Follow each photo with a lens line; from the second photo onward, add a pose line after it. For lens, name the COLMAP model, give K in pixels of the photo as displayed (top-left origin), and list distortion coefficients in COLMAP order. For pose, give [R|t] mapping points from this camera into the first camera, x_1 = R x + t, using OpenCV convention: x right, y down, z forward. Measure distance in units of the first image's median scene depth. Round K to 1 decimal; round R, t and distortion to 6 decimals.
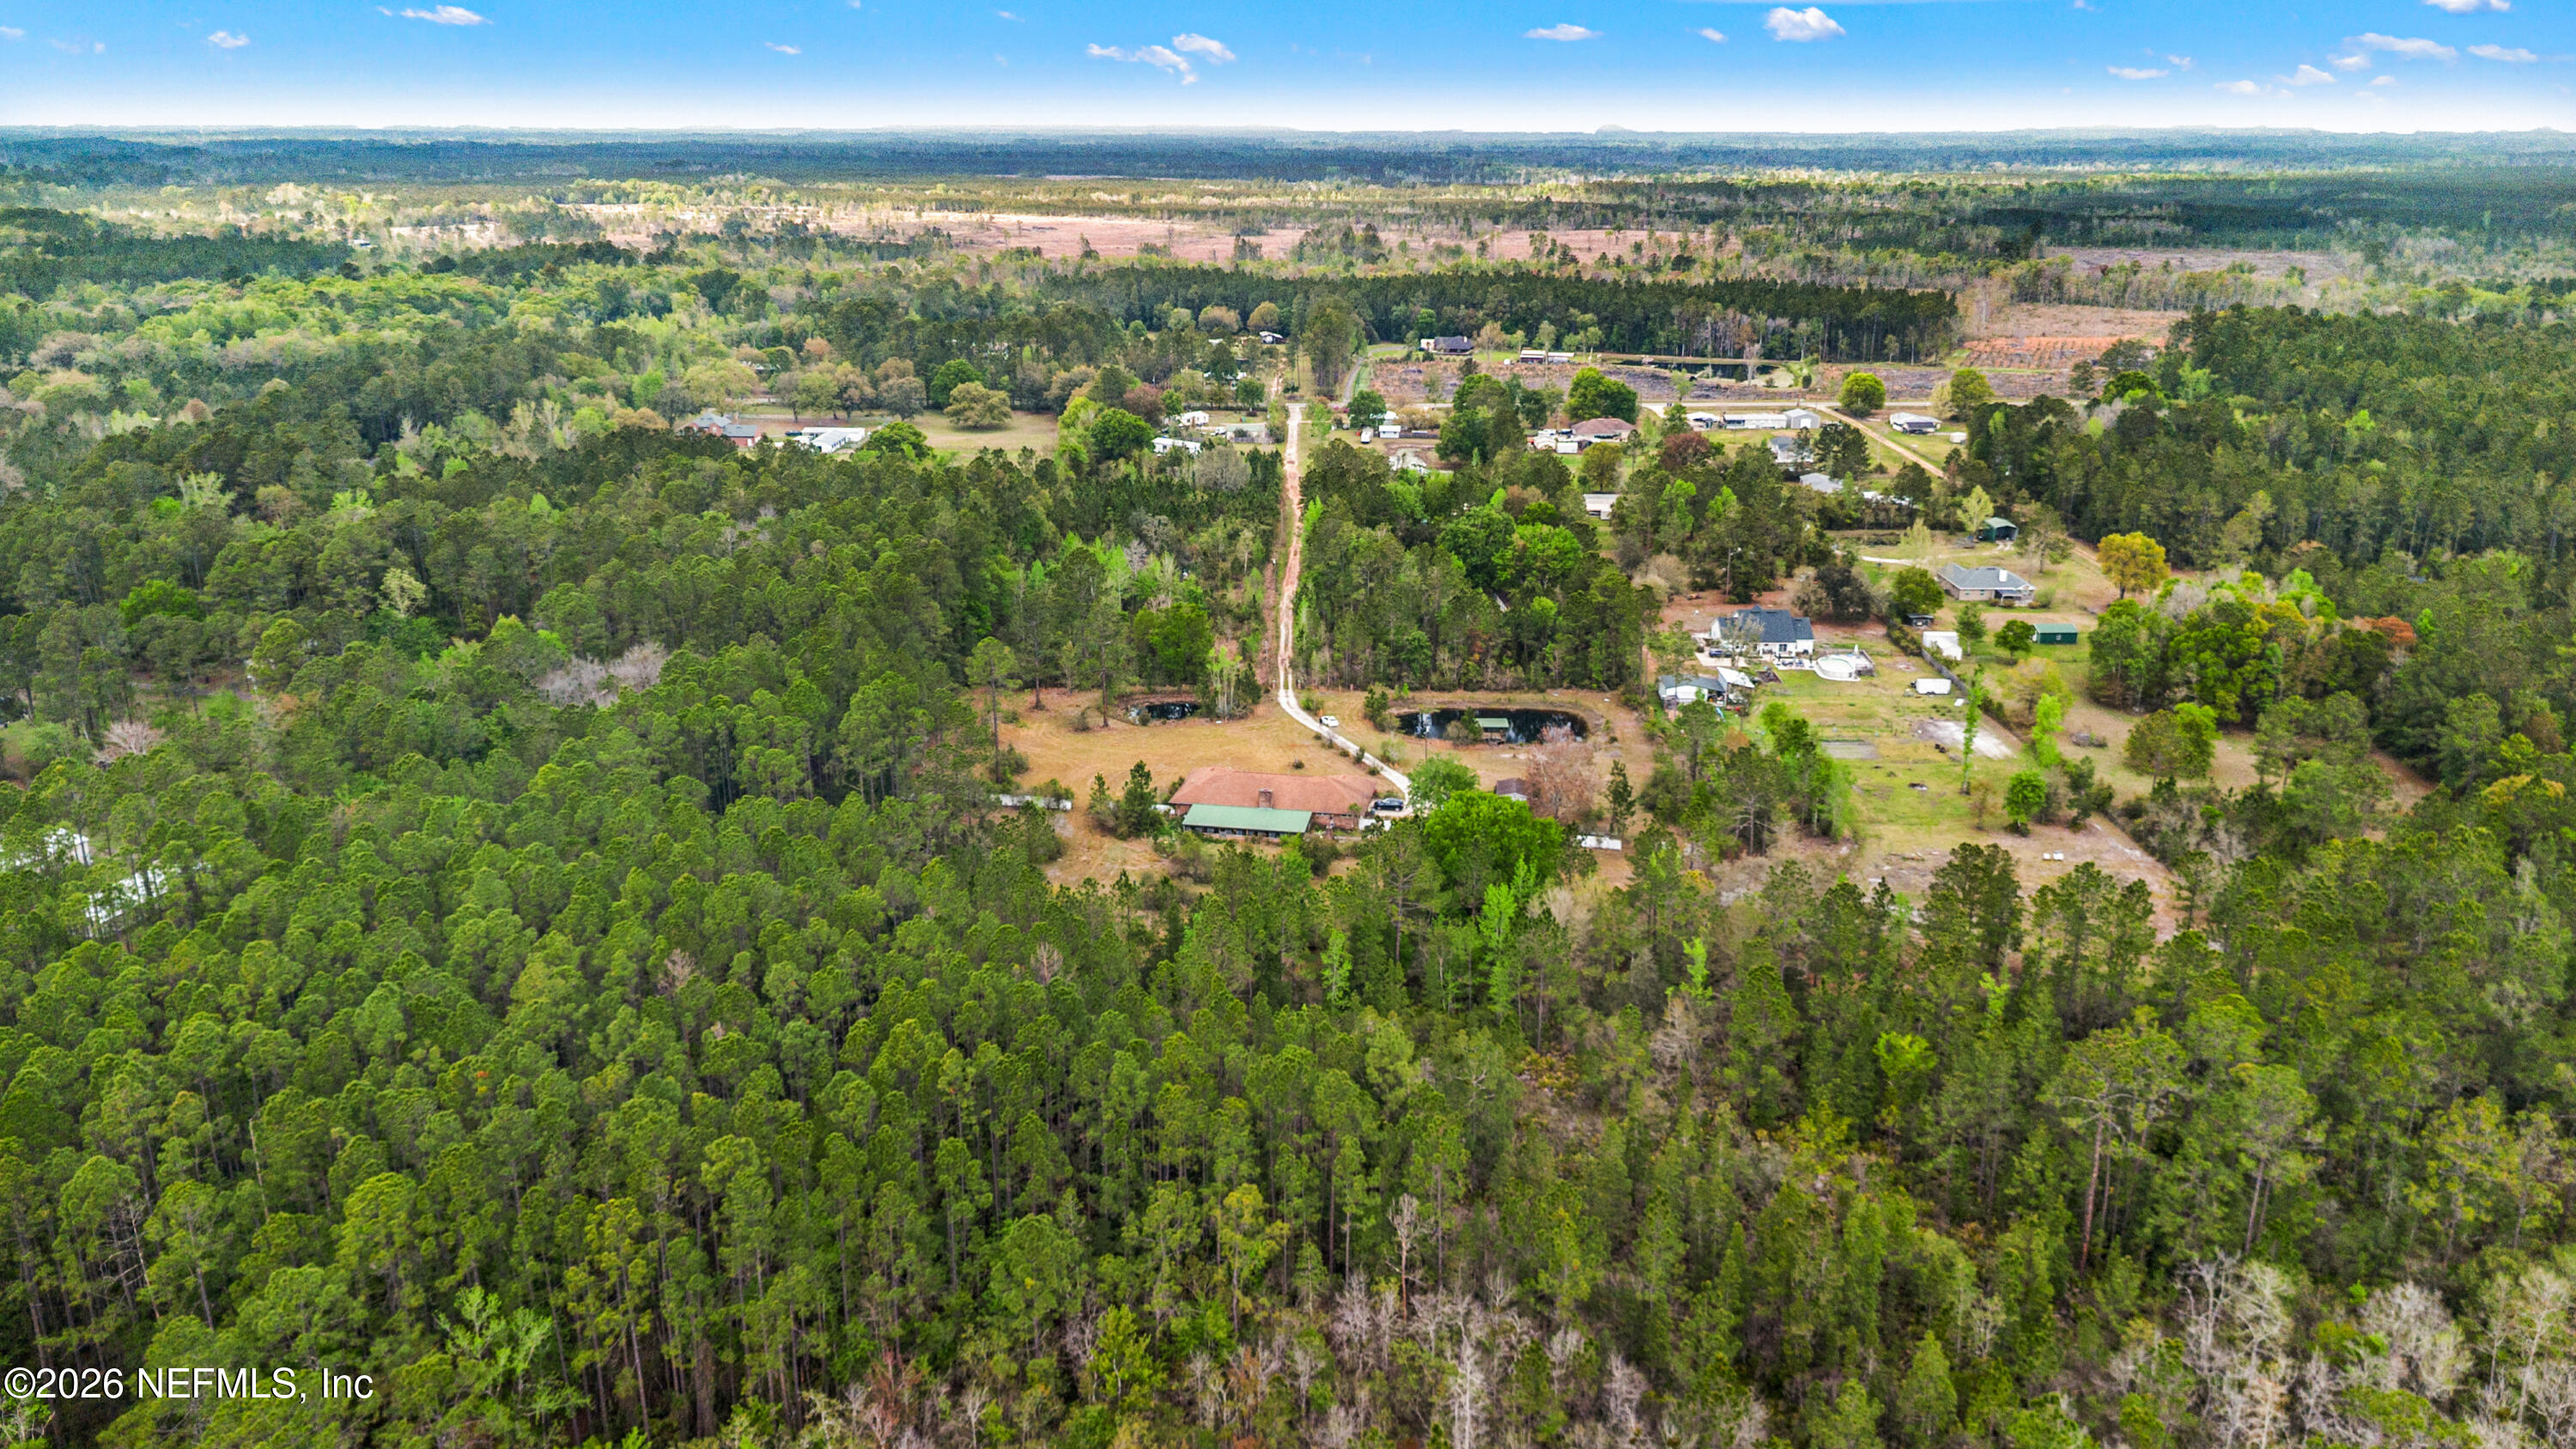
lens RADIAL K [[1876.0, 0, 1288.0], [0, 1876.0, 724.5], [0, 0, 1]] dist [0.066968, -0.057974]
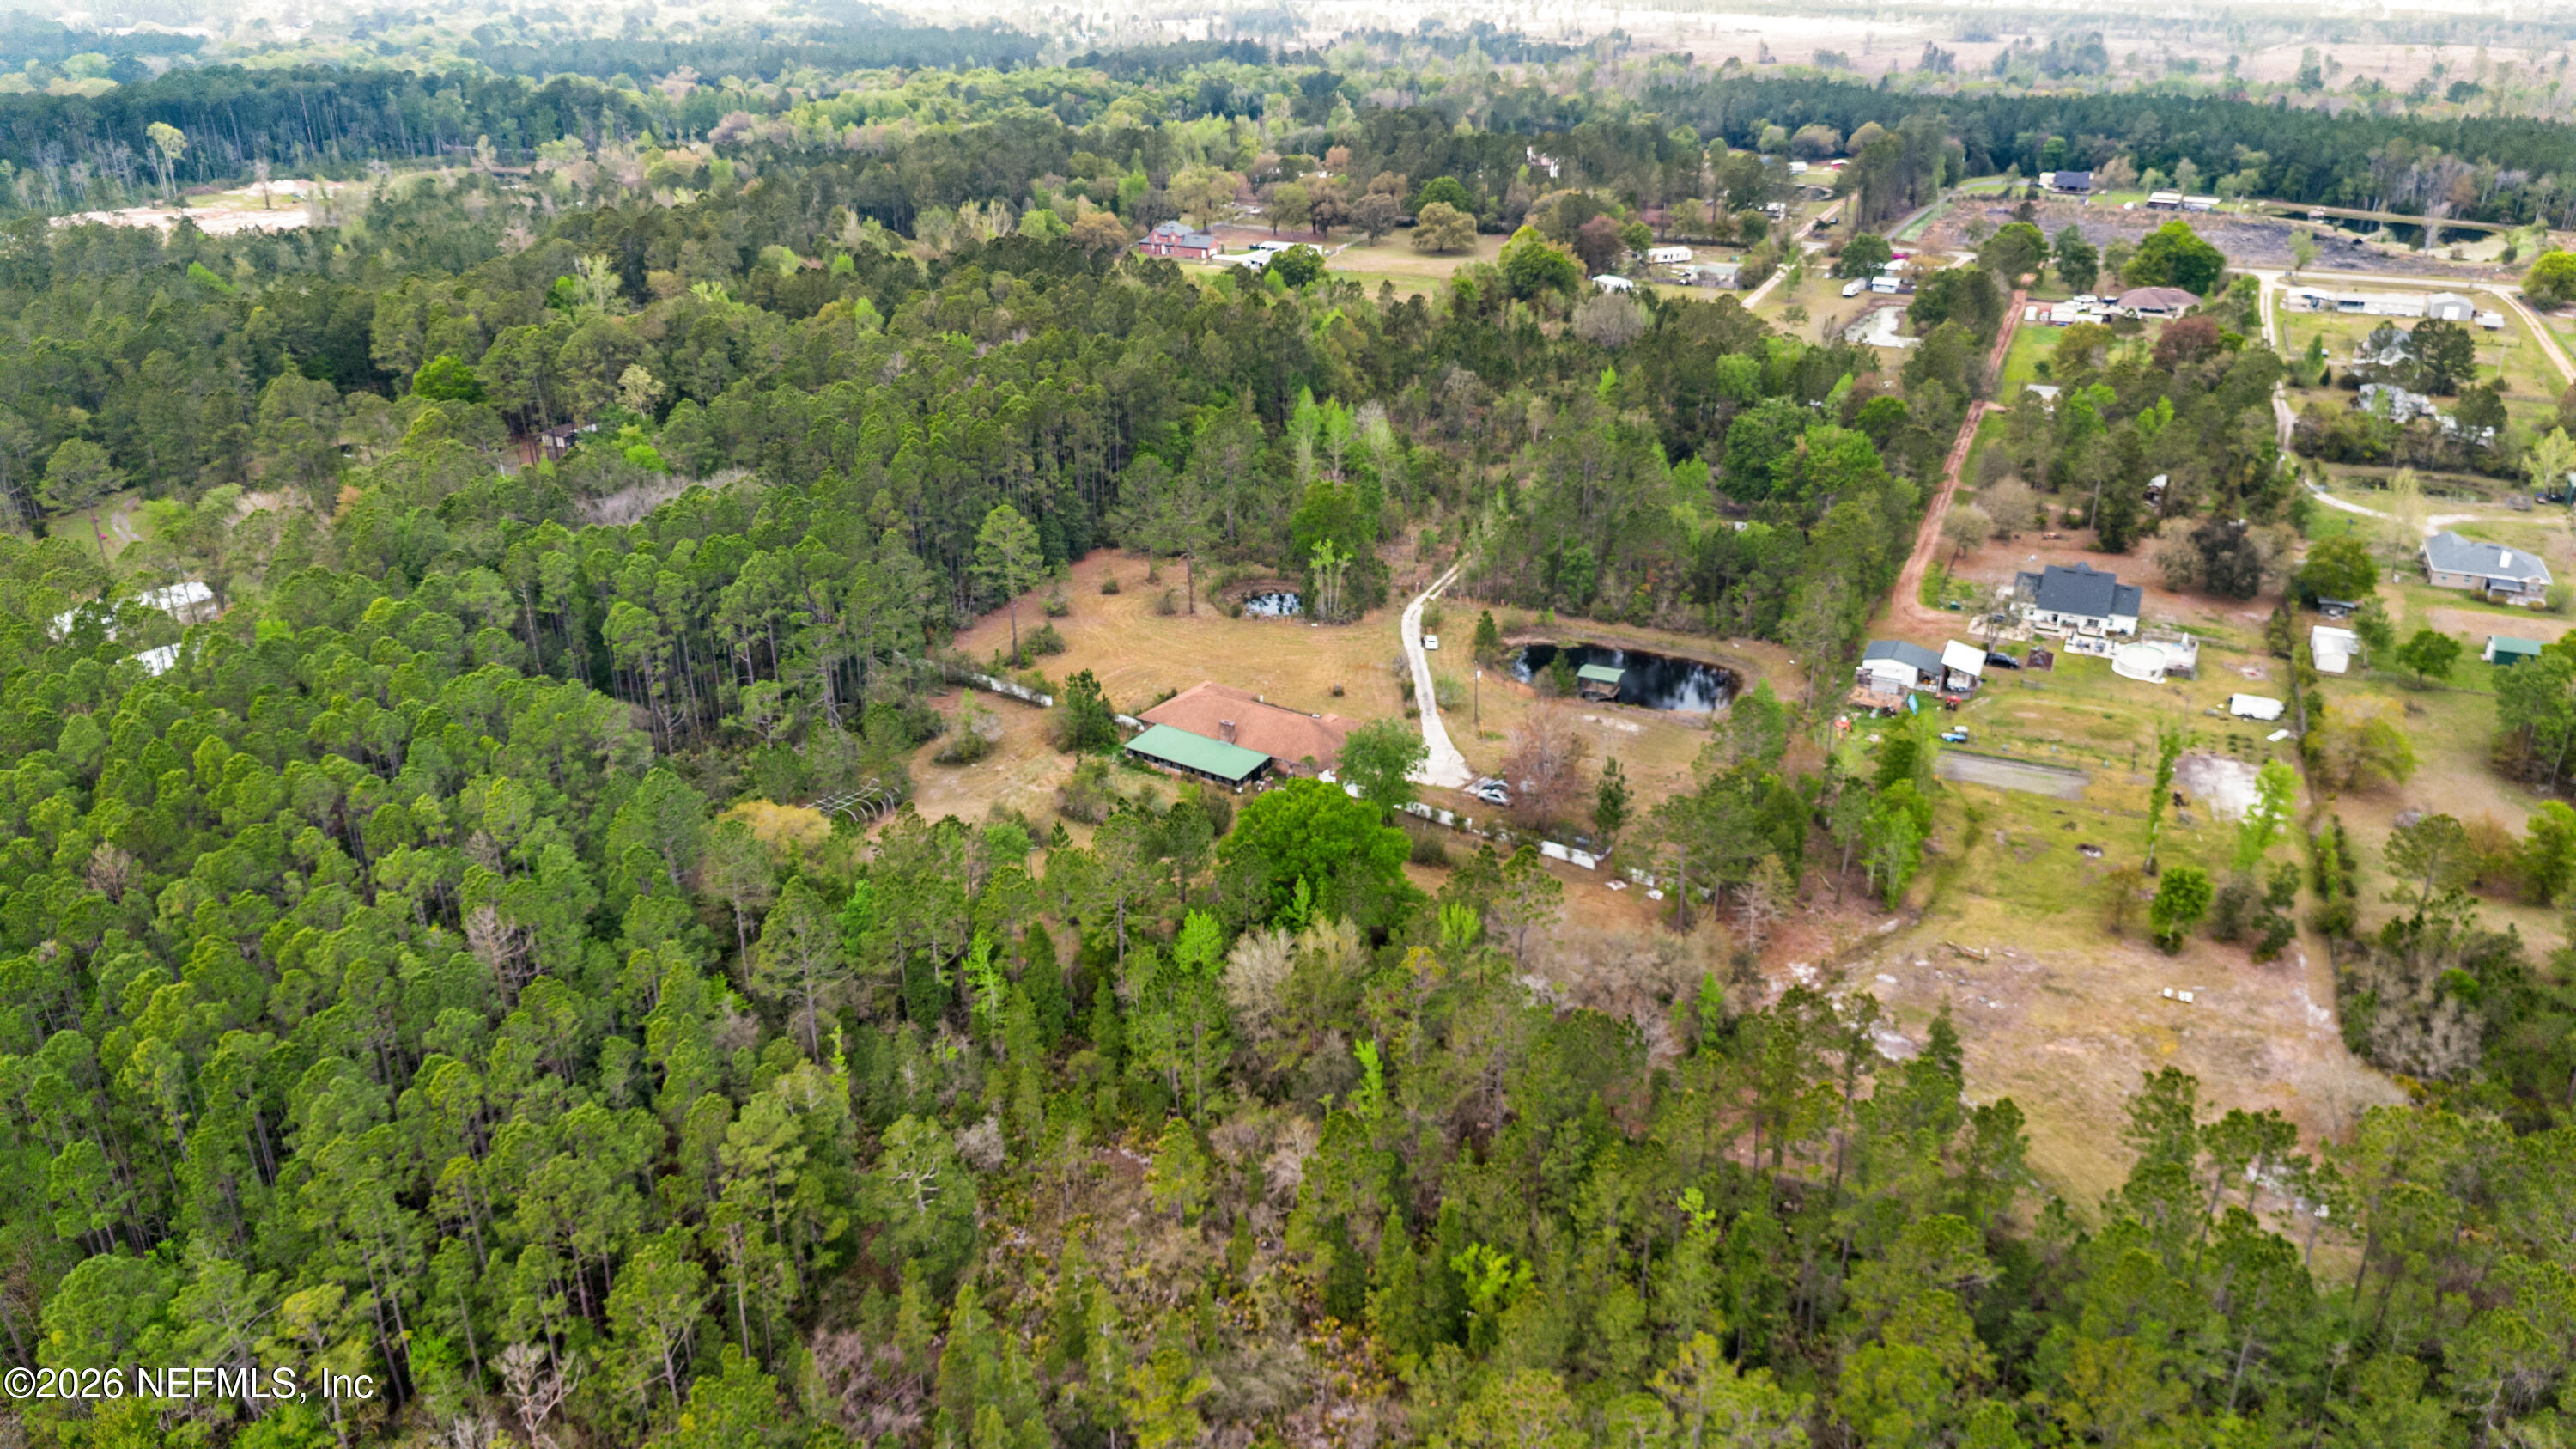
lens RADIAL K [[1805.4, 0, 1288.0], [0, 1805.4, 724.5], [0, 0, 1]] dist [0.083657, -0.100559]
pose [[0.918170, 0.160841, -0.362068, 0.137529], [-0.120765, 0.984015, 0.130881, -0.033388], [0.377331, -0.076446, 0.922918, 0.104849]]
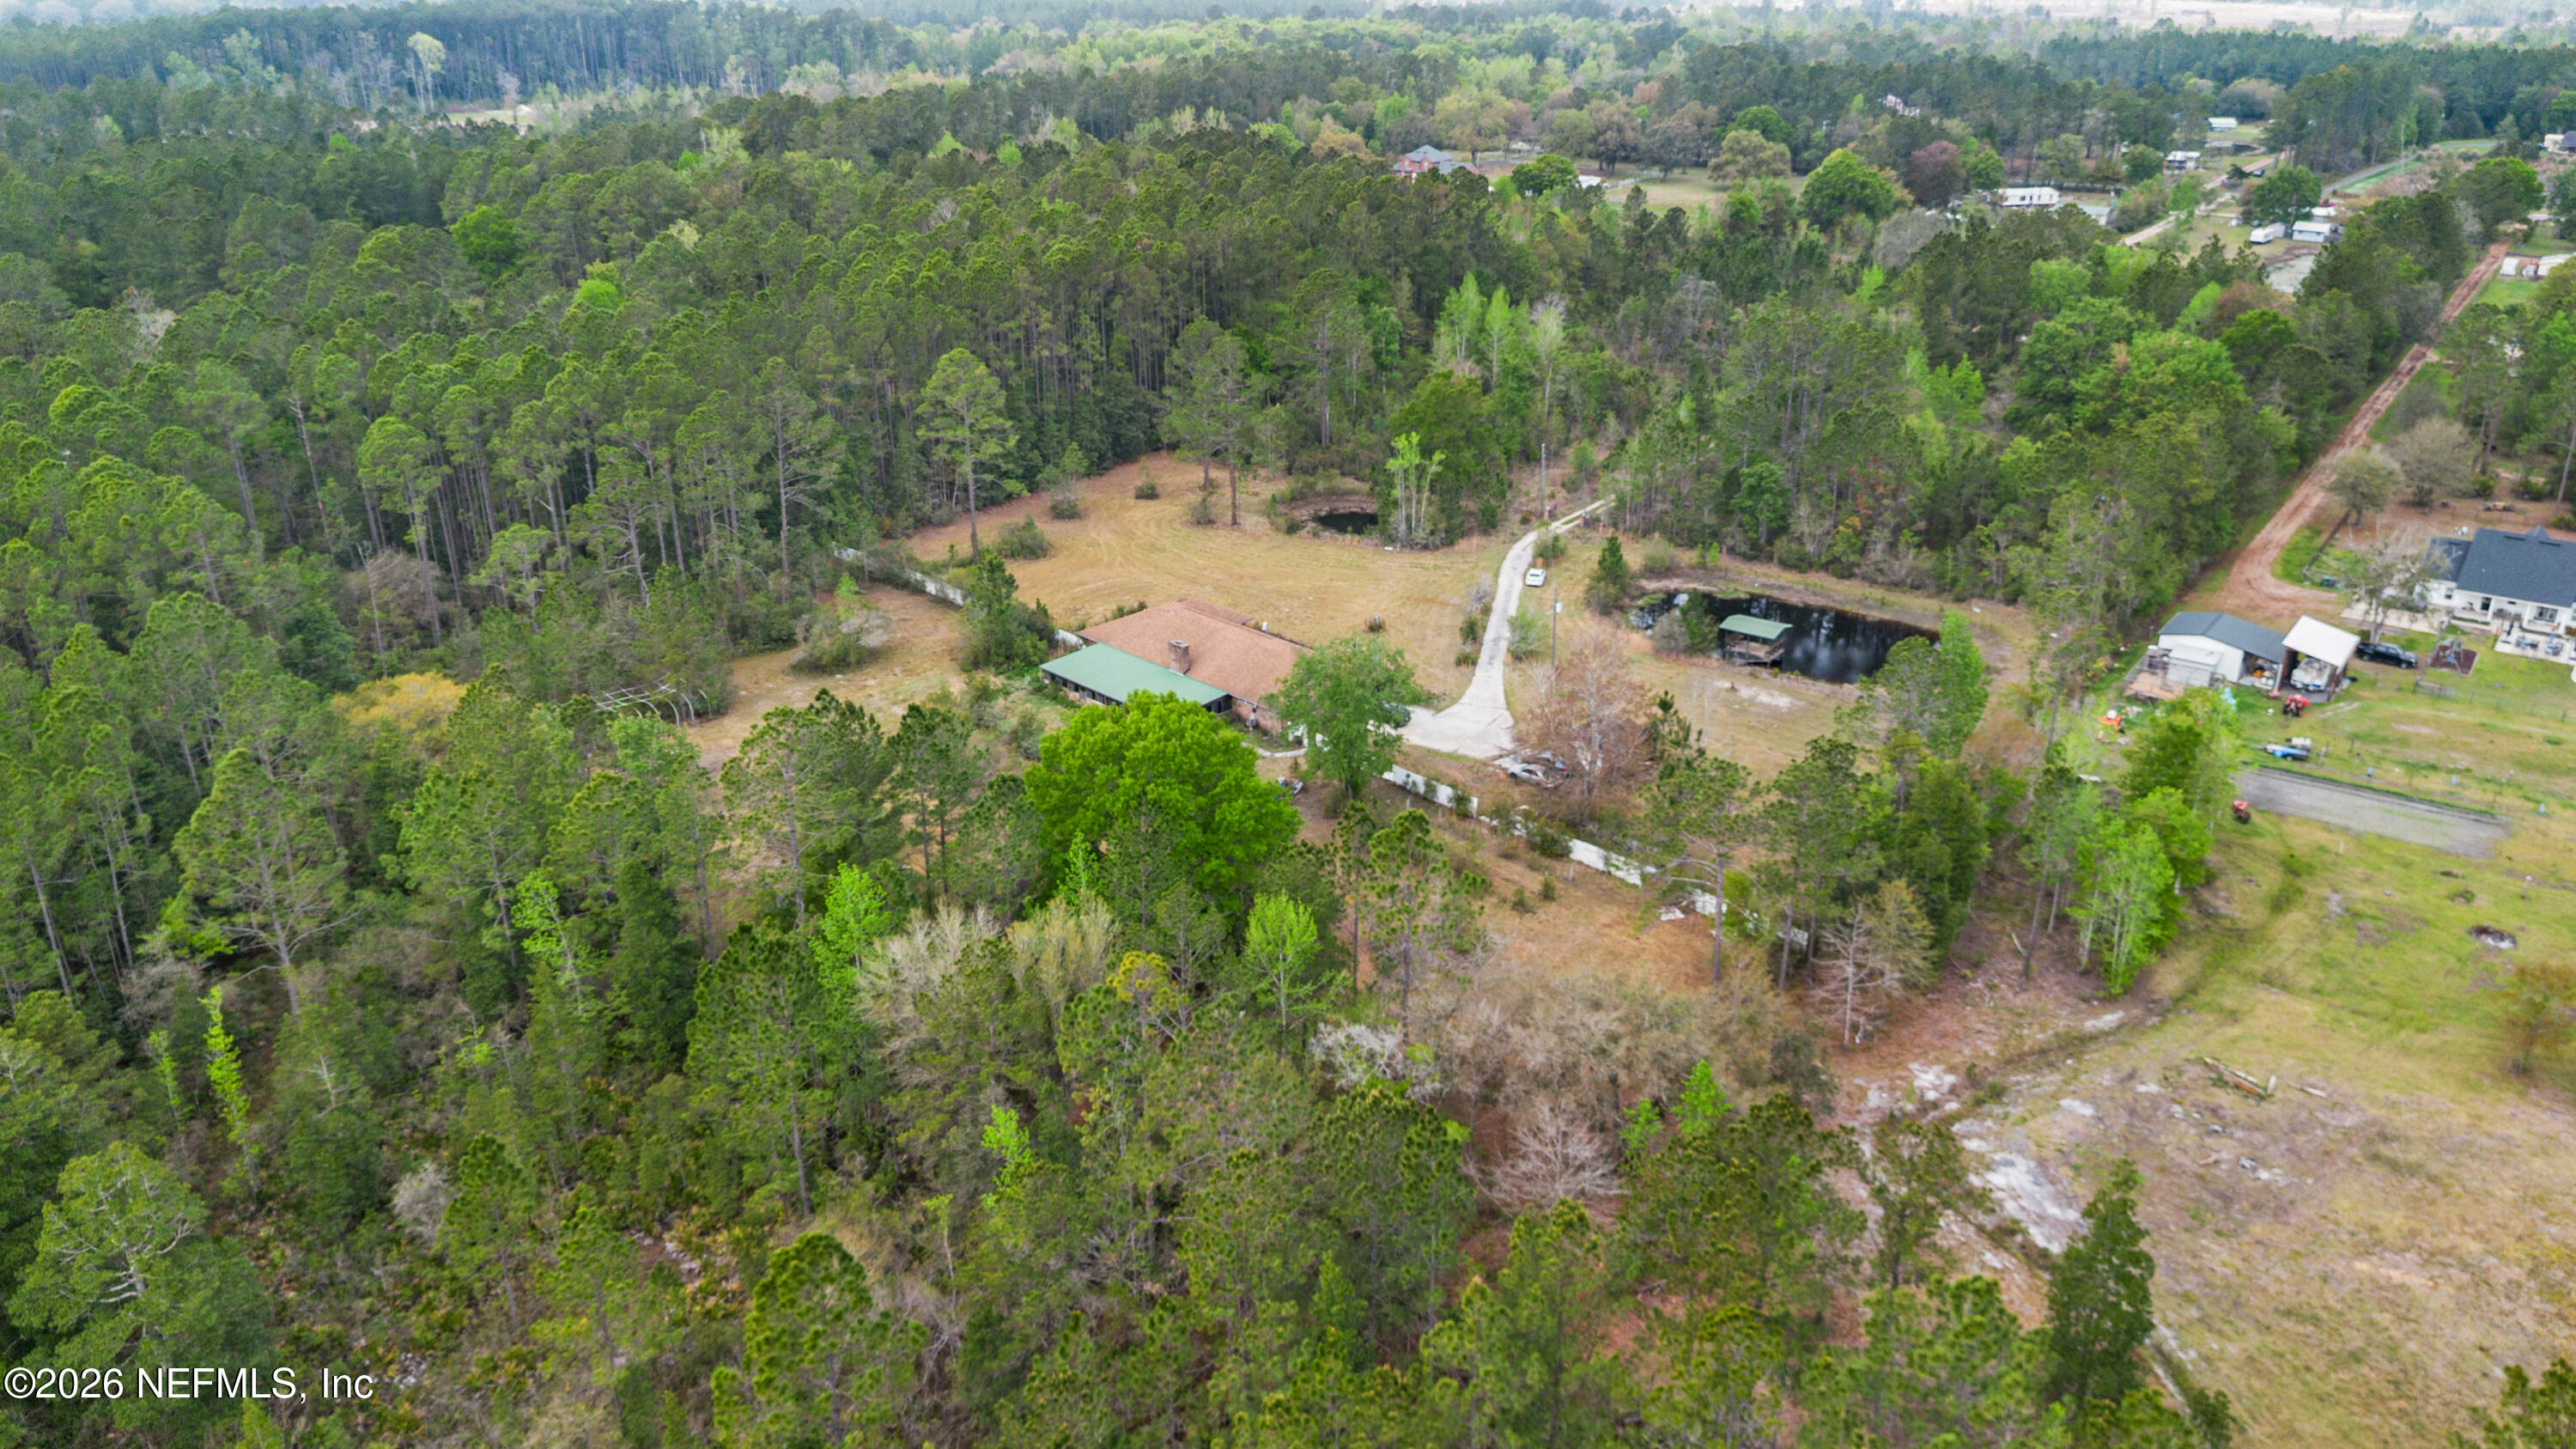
lens RADIAL K [[1876.0, 0, 1288.0], [0, 1876.0, 724.5], [0, 0, 1]] dist [0.066968, -0.057974]
pose [[0.821160, 0.222946, -0.525349, 0.151095], [-0.175801, 0.974591, 0.138803, -0.013469], [0.542946, -0.021623, 0.839489, 0.218195]]
